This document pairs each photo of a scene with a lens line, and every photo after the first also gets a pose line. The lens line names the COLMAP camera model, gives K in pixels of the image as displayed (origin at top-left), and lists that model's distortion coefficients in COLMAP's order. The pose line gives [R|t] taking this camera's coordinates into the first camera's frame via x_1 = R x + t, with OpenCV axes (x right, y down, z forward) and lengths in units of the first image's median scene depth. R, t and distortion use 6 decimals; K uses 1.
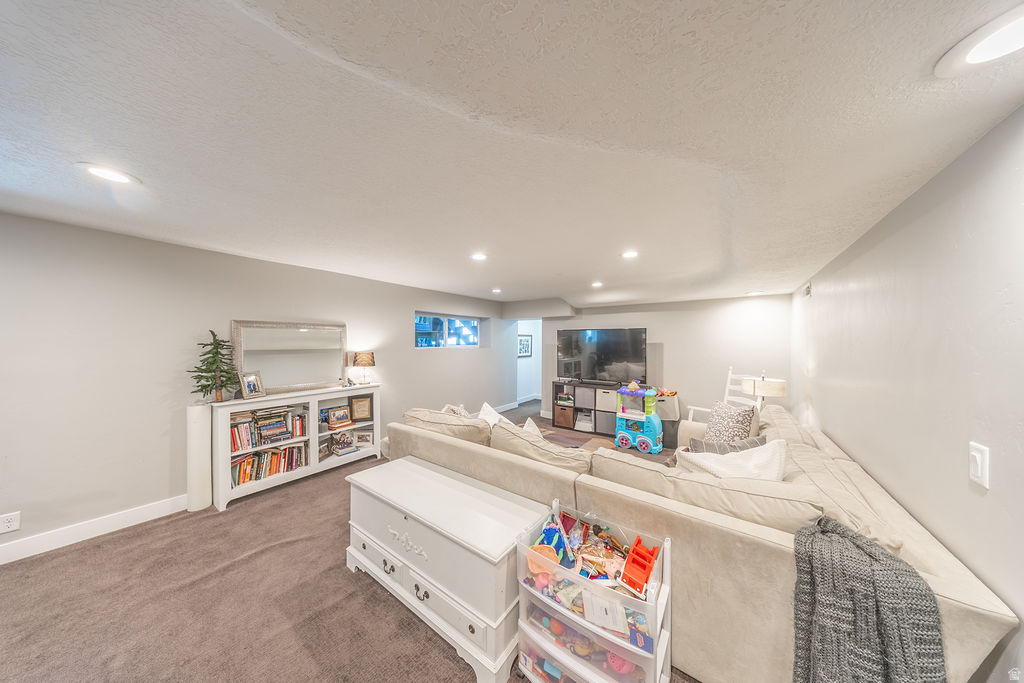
lens RADIAL K [[297.0, 0, 511.1], [0, 297.0, 340.0], [0, 0, 1]] dist [-0.004770, 0.000138]
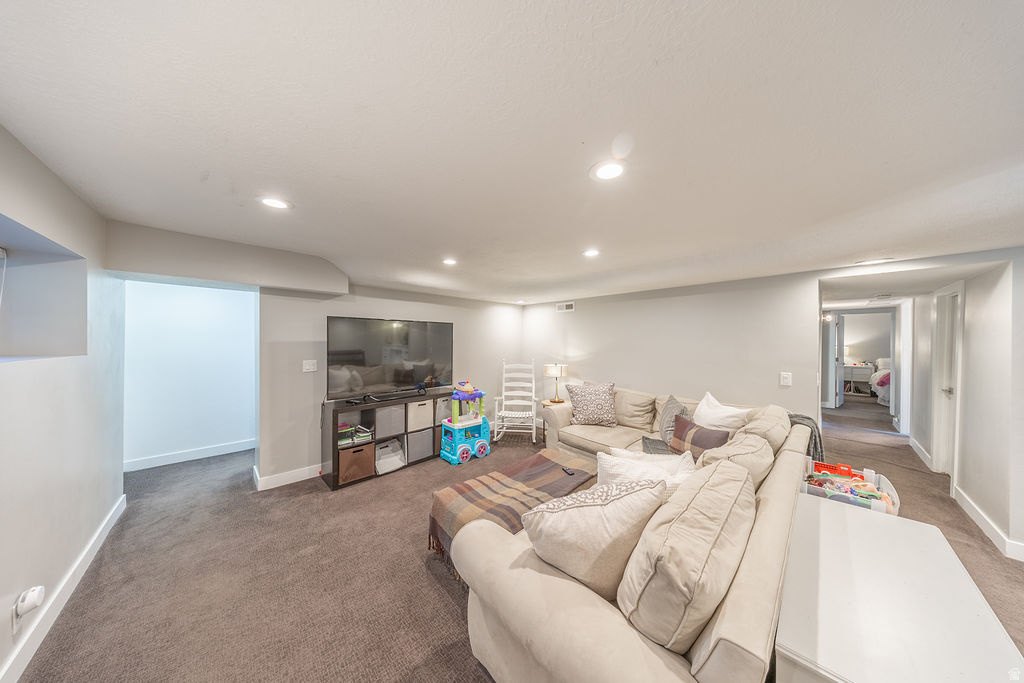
lens RADIAL K [[297.0, 0, 513.1], [0, 297.0, 342.5], [0, 0, 1]] dist [-0.004770, 0.000138]
pose [[0.174160, -0.012661, 0.984636, -0.363790], [-0.002548, 0.999908, 0.013309, 0.008149], [-0.984714, -0.004827, 0.174112, 0.617523]]
